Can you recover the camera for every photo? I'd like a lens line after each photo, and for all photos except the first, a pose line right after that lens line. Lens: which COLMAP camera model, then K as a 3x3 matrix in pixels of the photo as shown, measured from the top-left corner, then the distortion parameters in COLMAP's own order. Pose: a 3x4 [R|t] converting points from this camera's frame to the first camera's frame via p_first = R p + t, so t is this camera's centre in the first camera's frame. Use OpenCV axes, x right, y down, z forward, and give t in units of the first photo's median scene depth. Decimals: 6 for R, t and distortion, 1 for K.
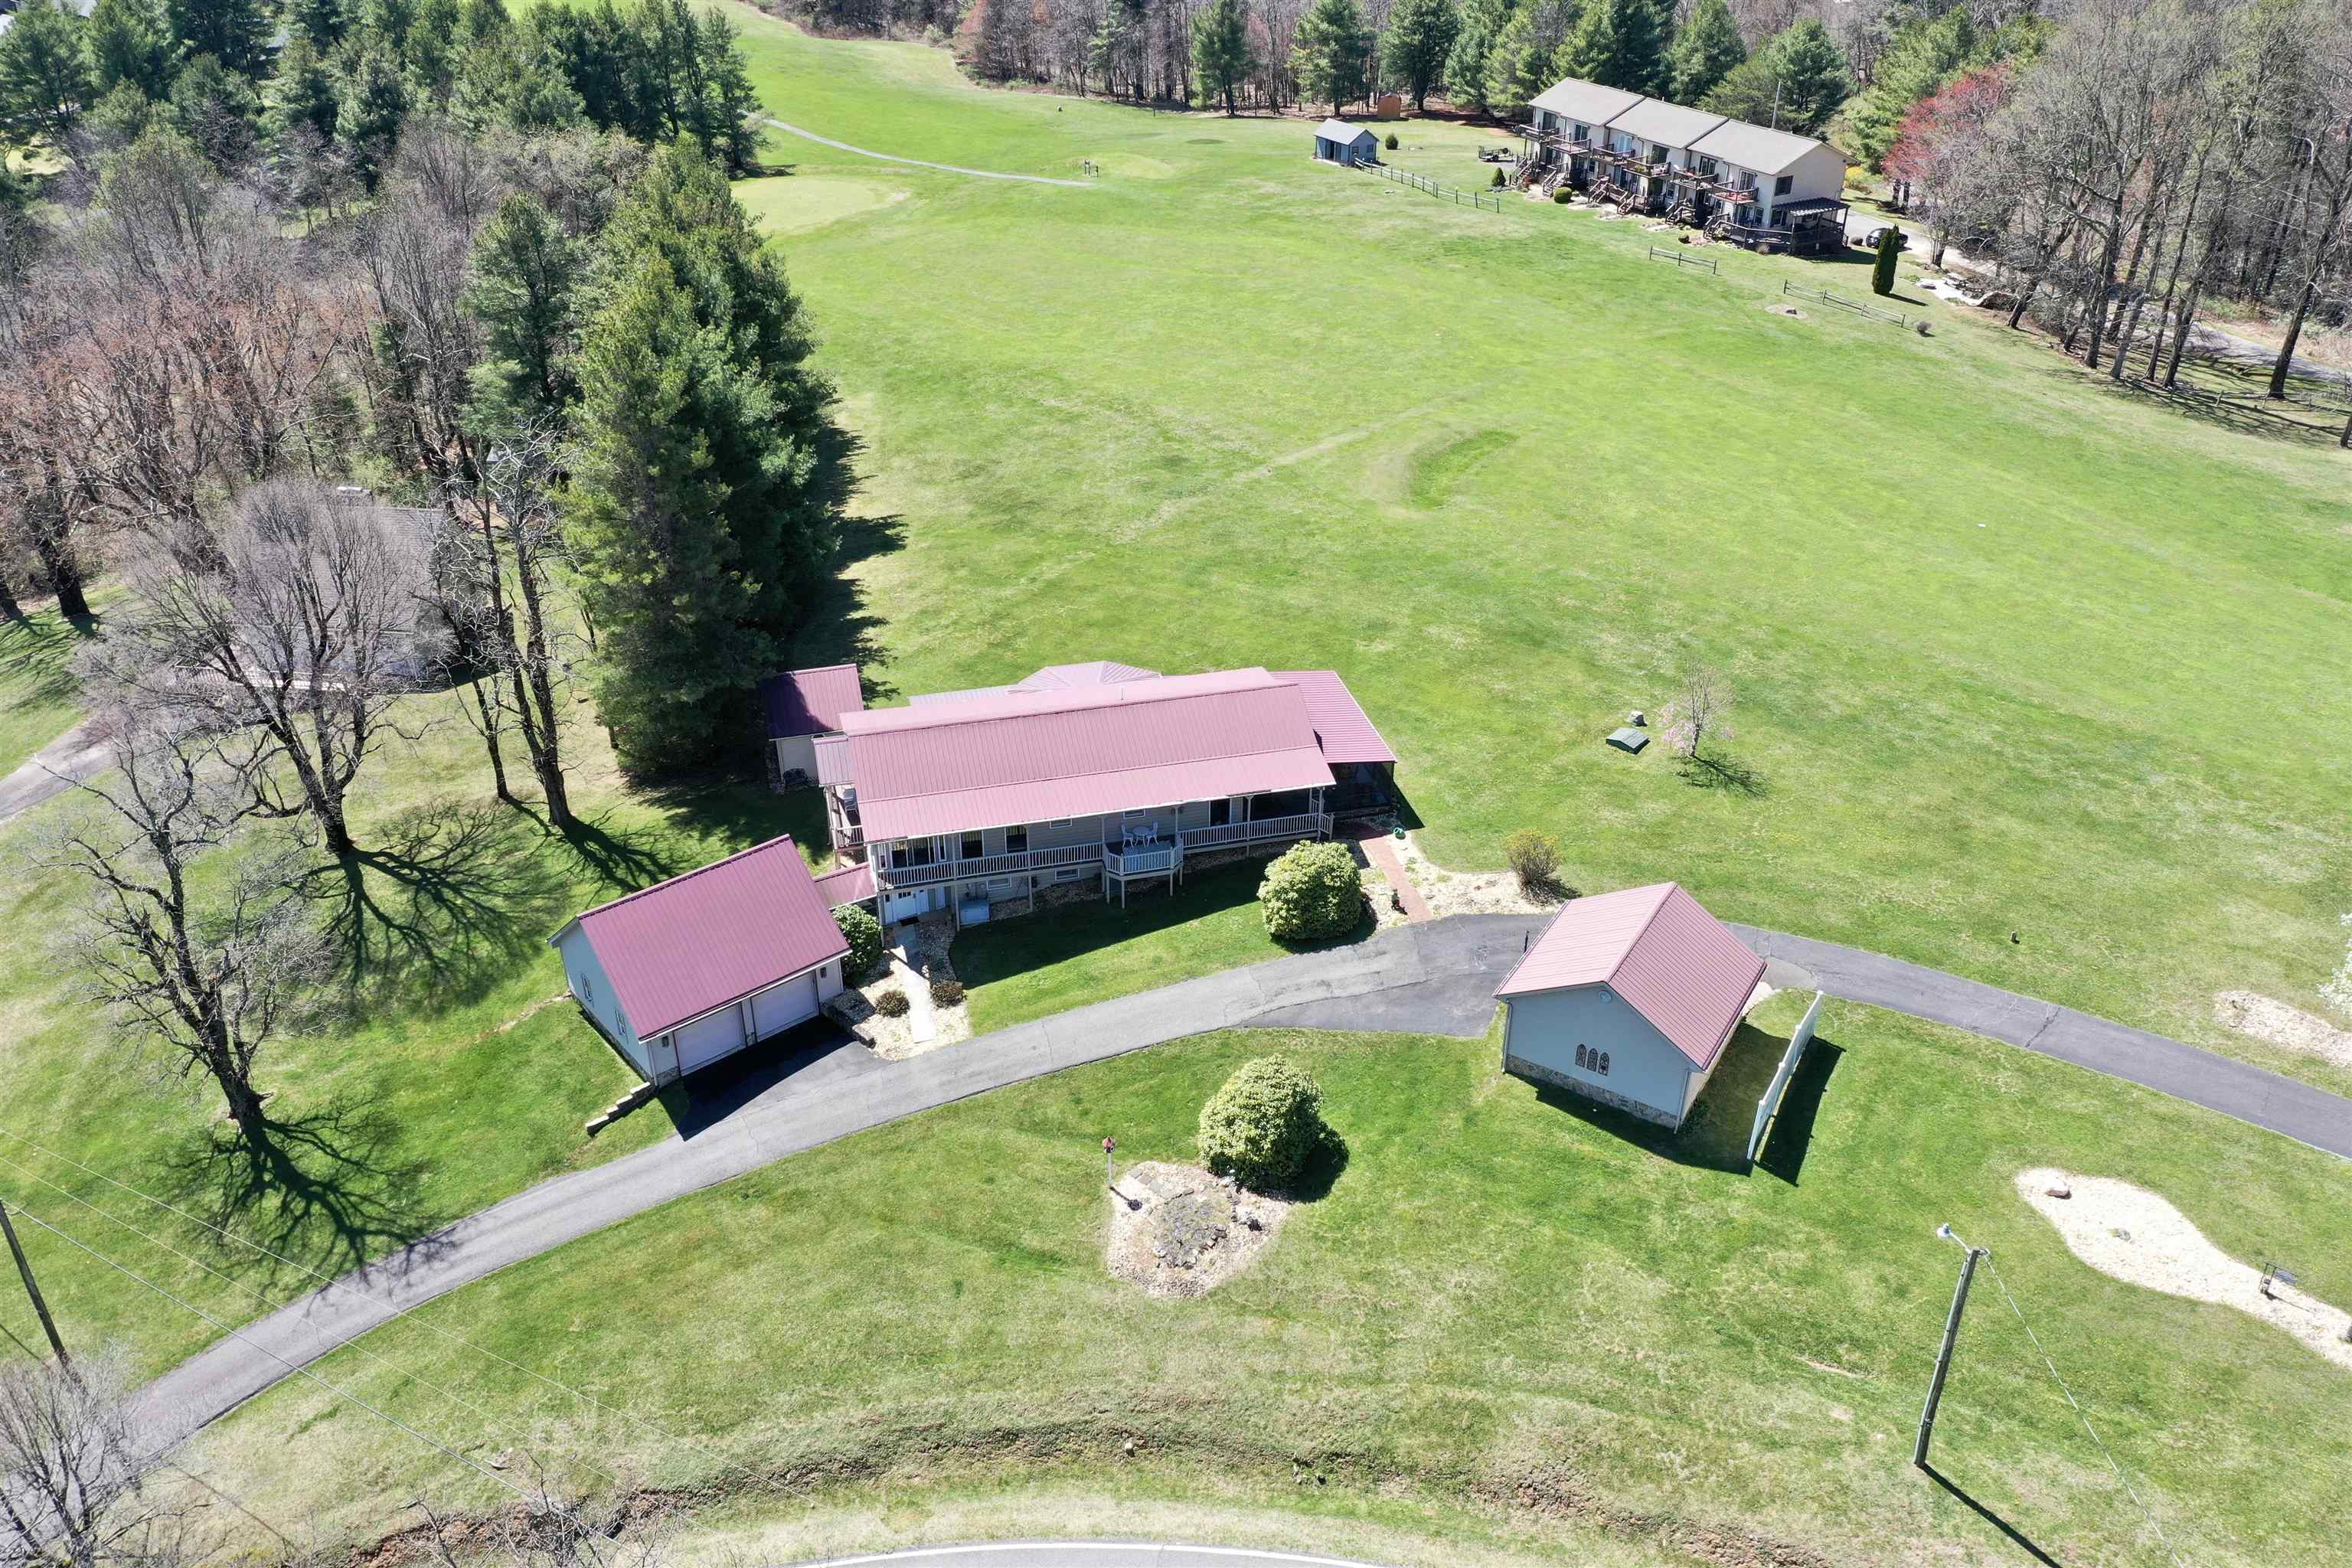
lens RADIAL K [[1872.1, 0, 1181.1], [0, 1872.1, 782.8], [0, 0, 1]] dist [0.023709, 0.008999]
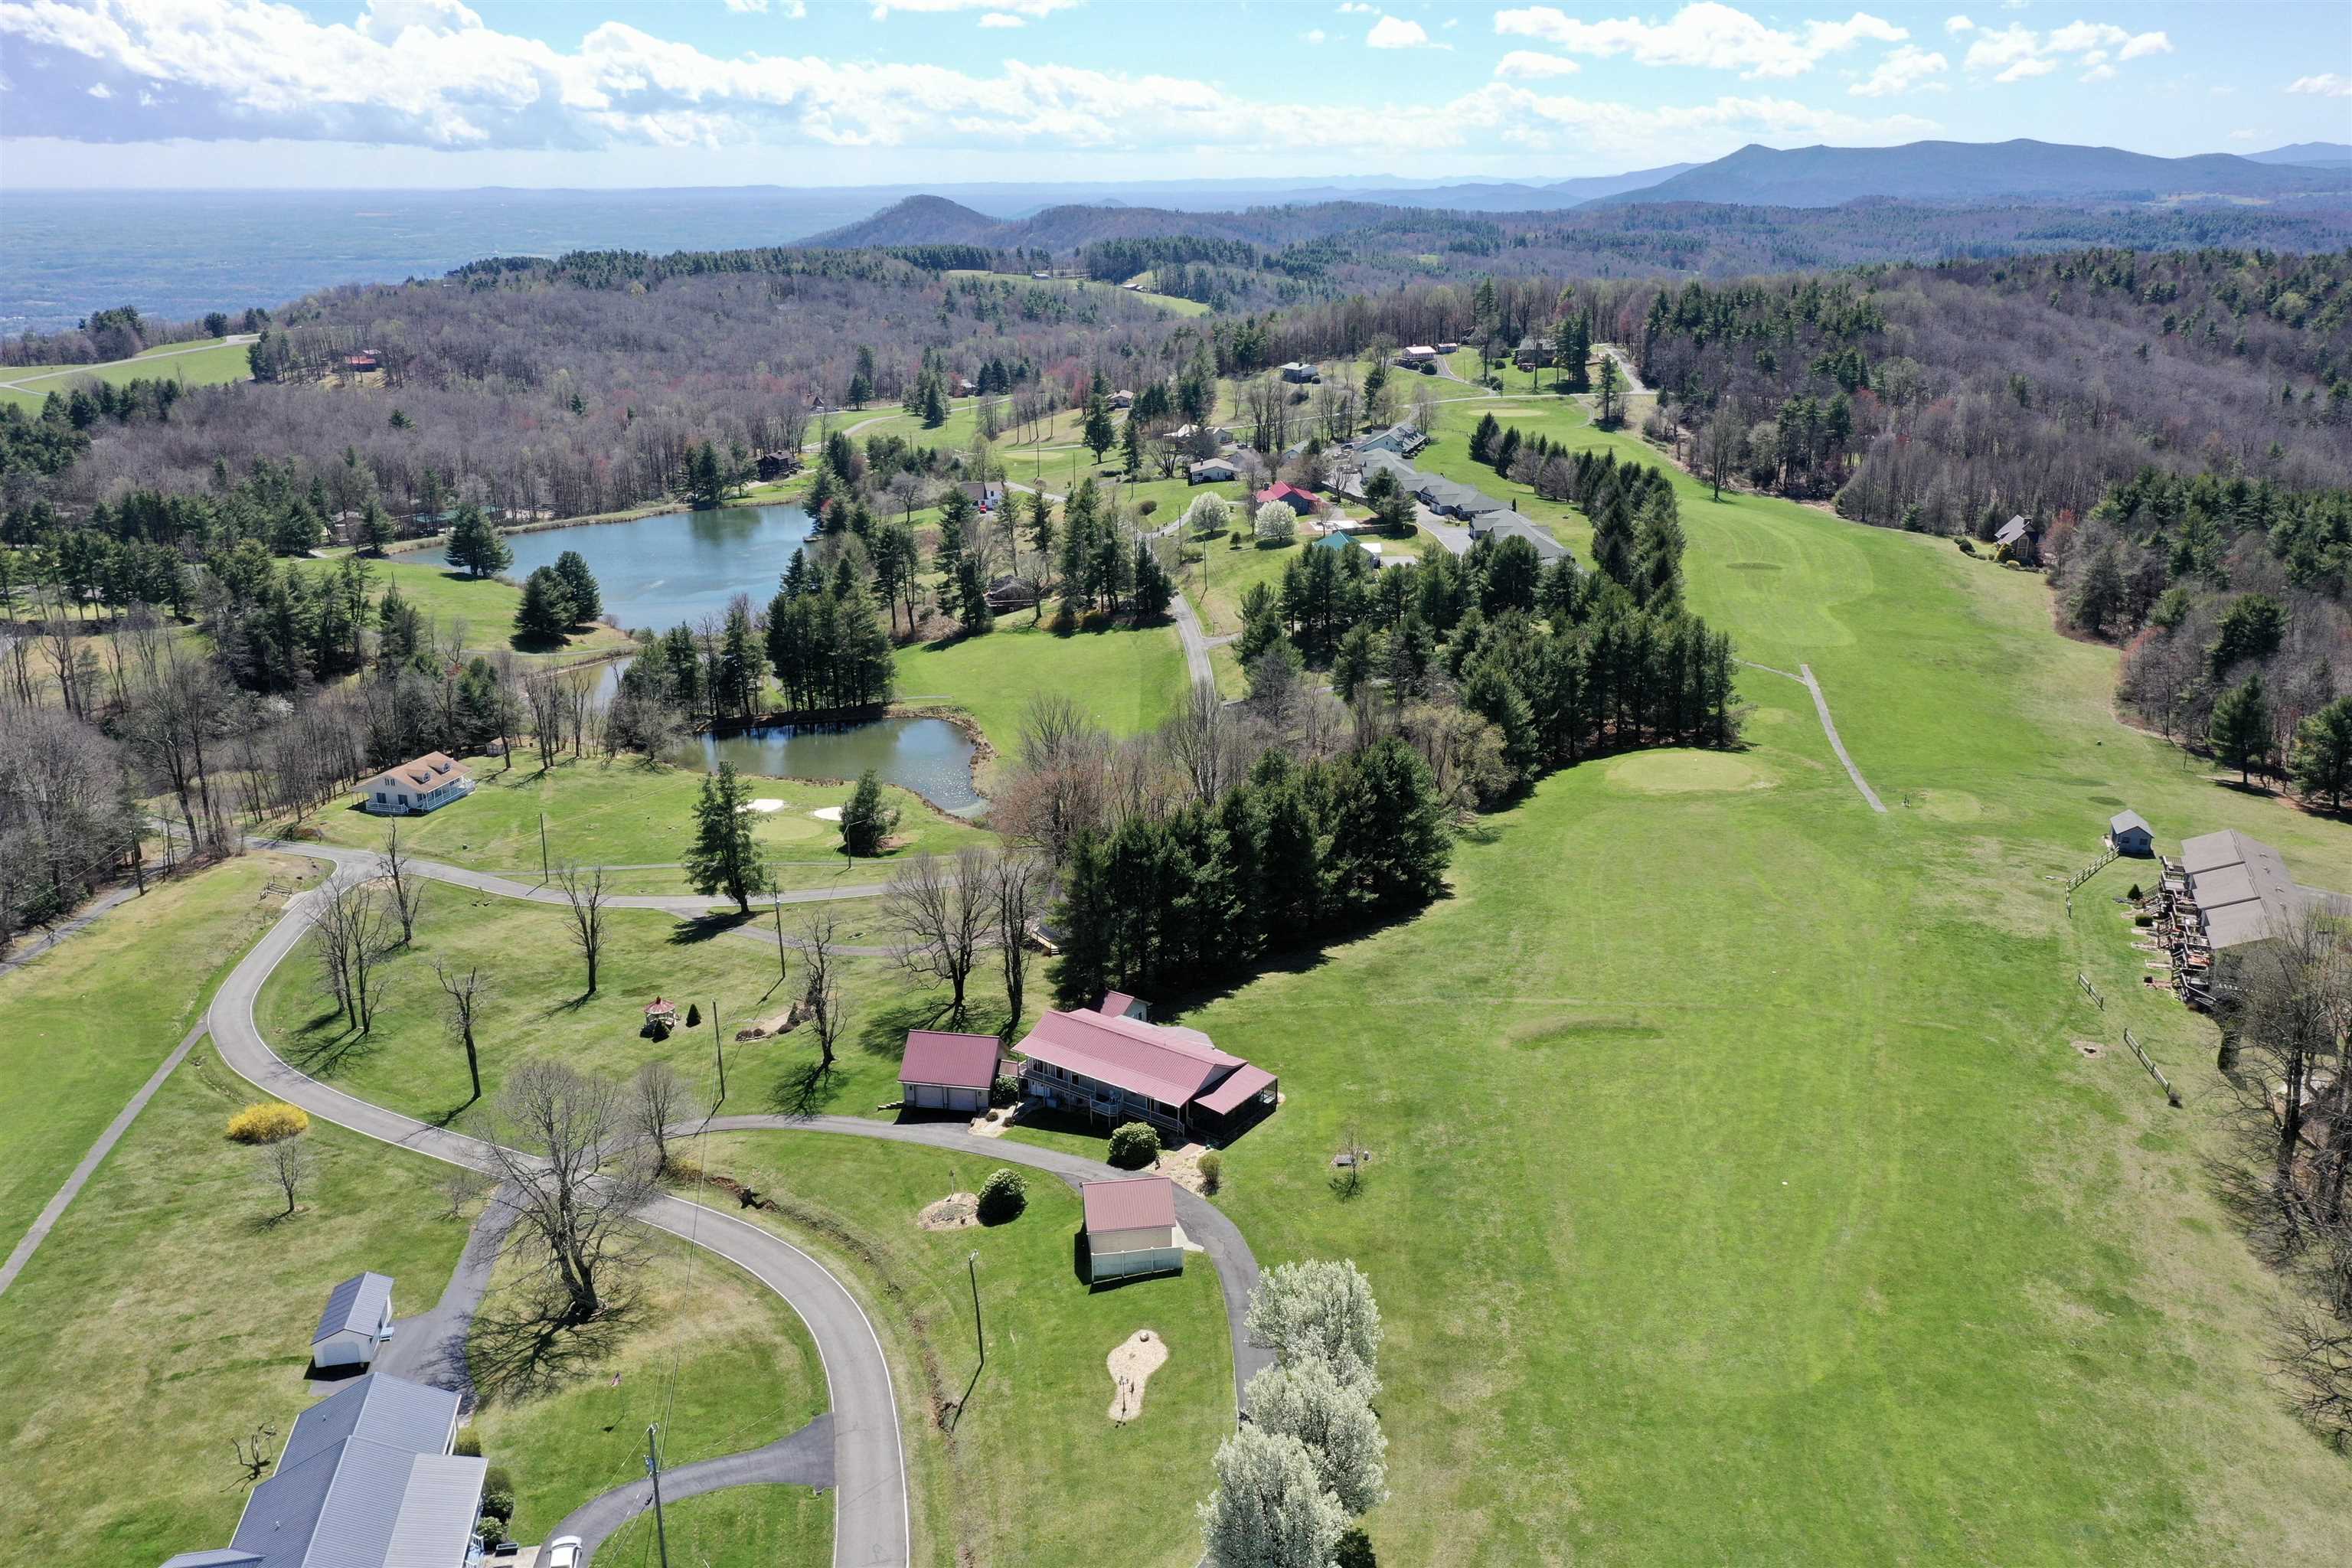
lens RADIAL K [[1882.0, 0, 1183.6], [0, 1882.0, 782.7], [0, 0, 1]] dist [0.027185, 0.003296]
pose [[0.640418, 0.233164, -0.731778, 1.556059], [-0.386460, 0.921223, -0.044685, -0.244086], [0.663712, 0.311420, 0.680077, -0.554368]]
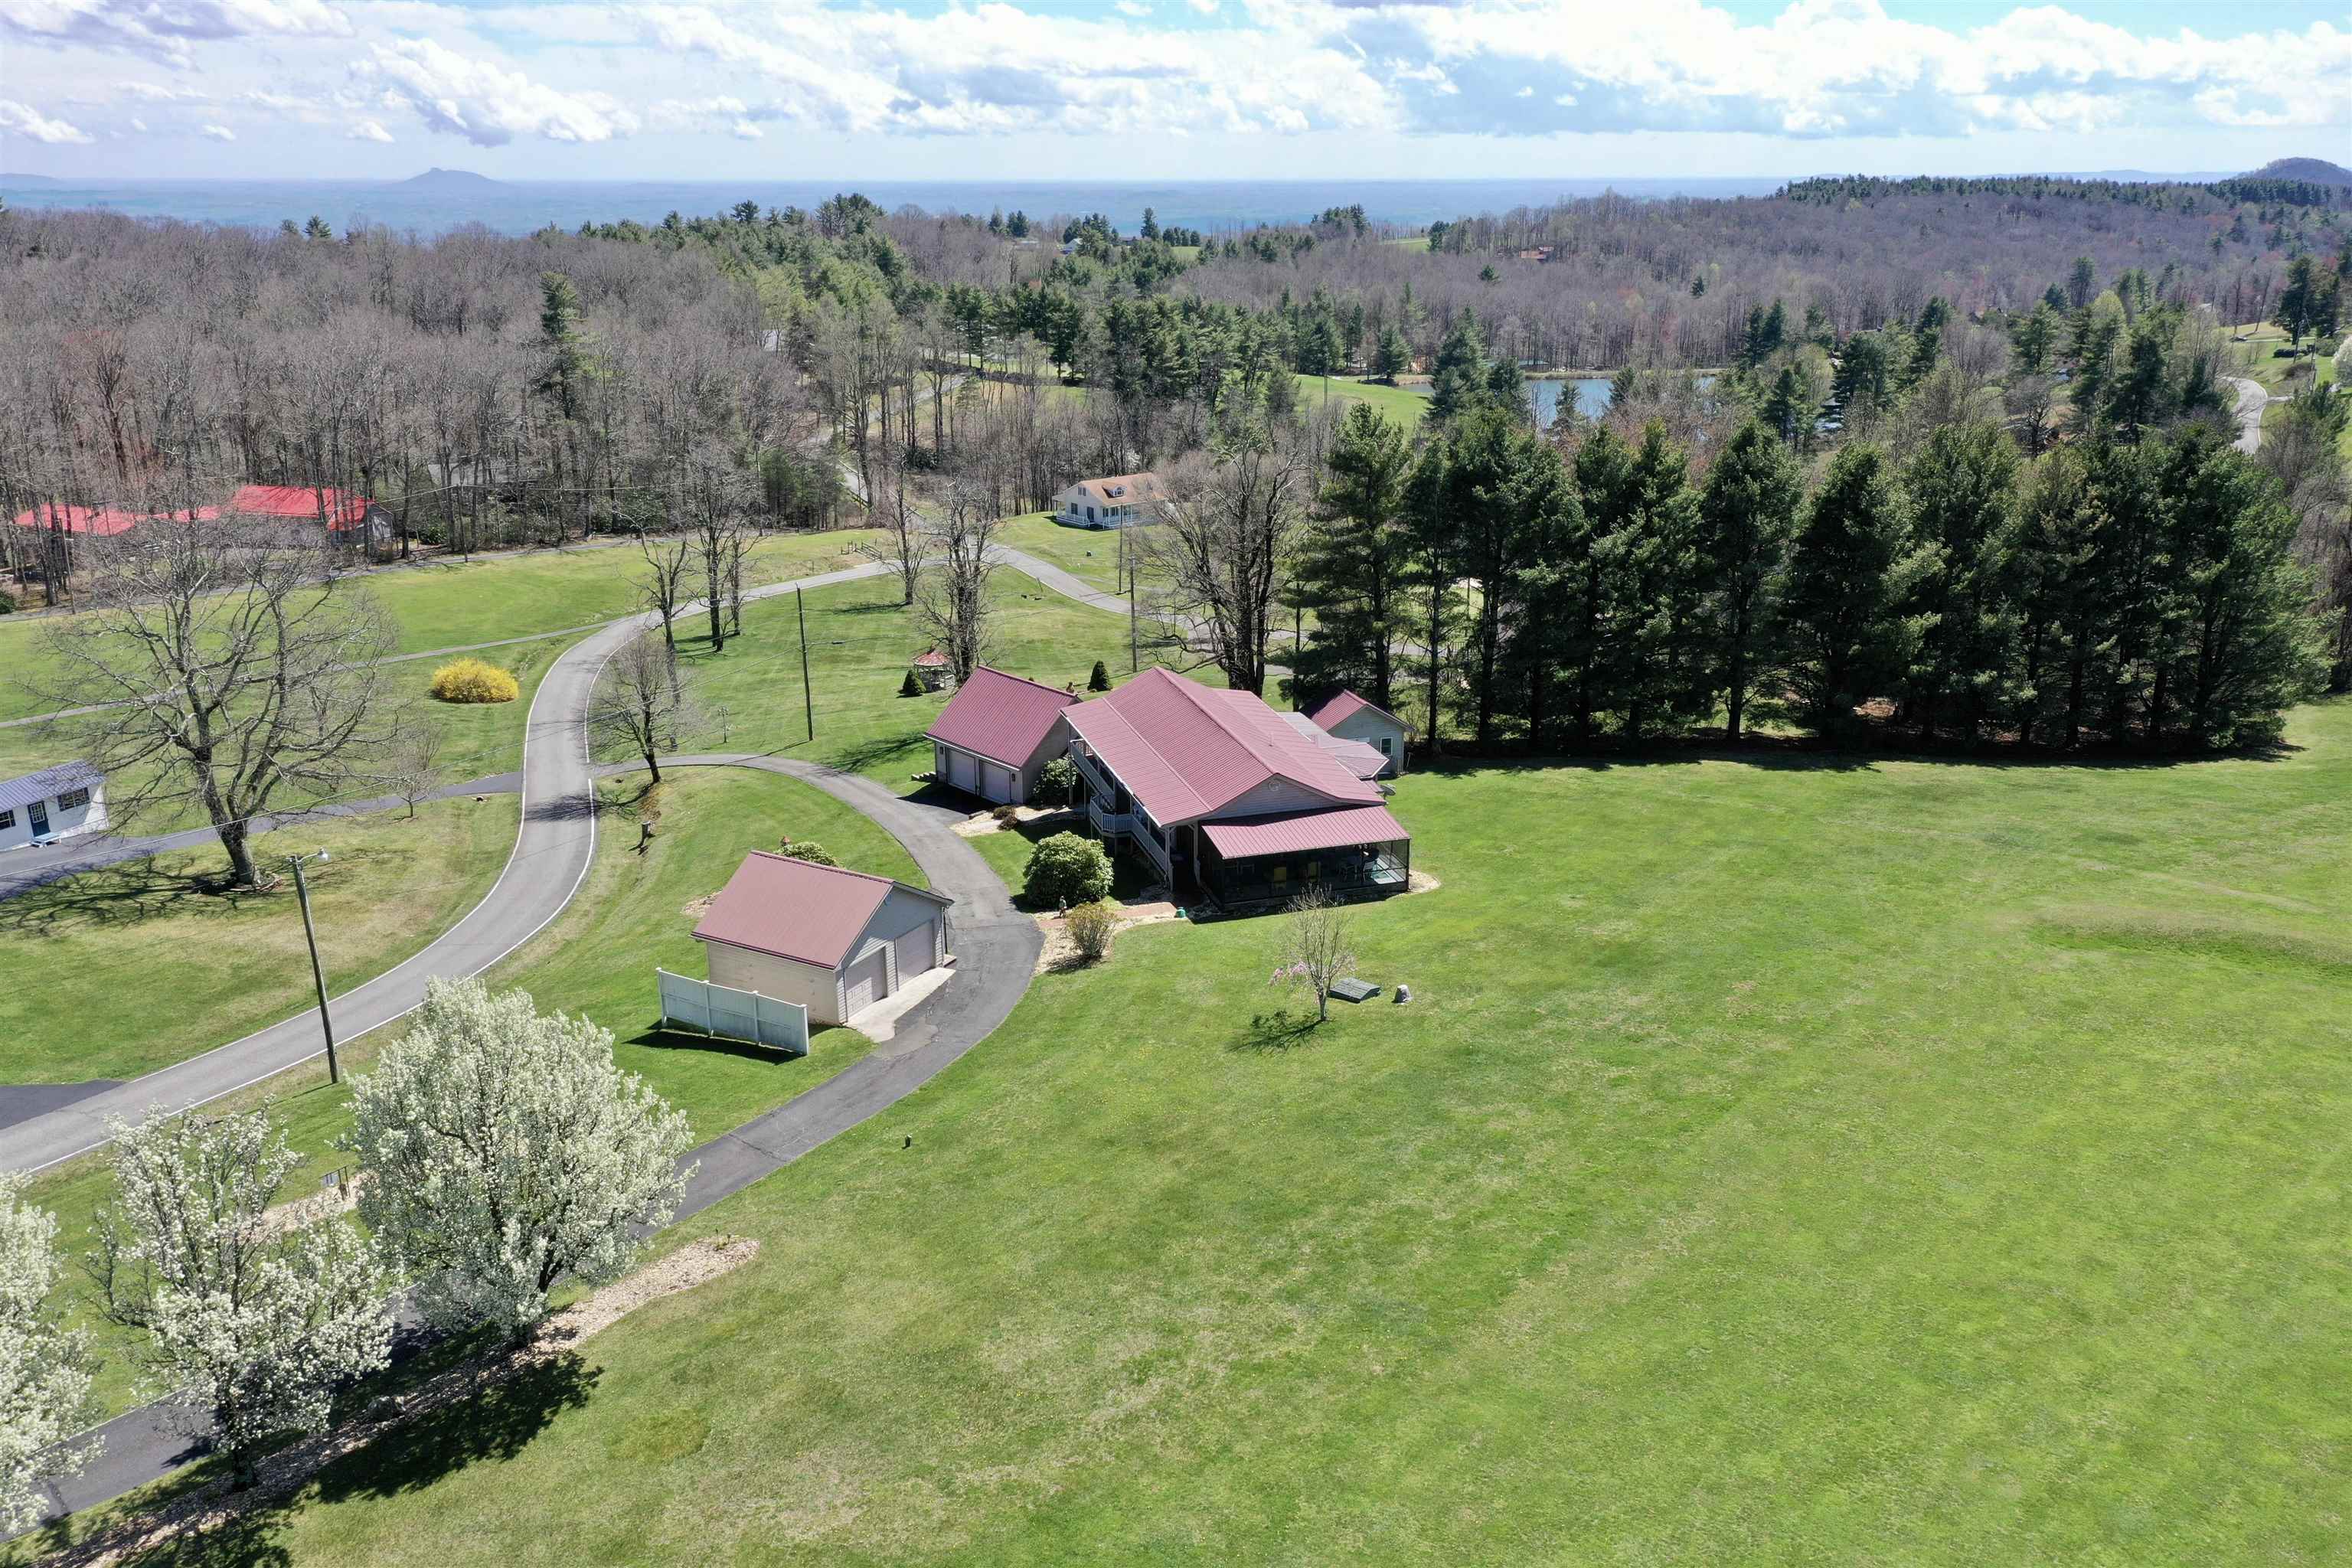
lens RADIAL K [[1877.7, 0, 1182.4], [0, 1877.7, 781.4], [0, 0, 1]] dist [0.025326, 0.002084]
pose [[0.041797, 0.308946, -0.950161, 1.092043], [-0.506316, 0.826388, 0.246429, -0.291405], [0.861334, 0.470782, 0.190965, 0.797316]]
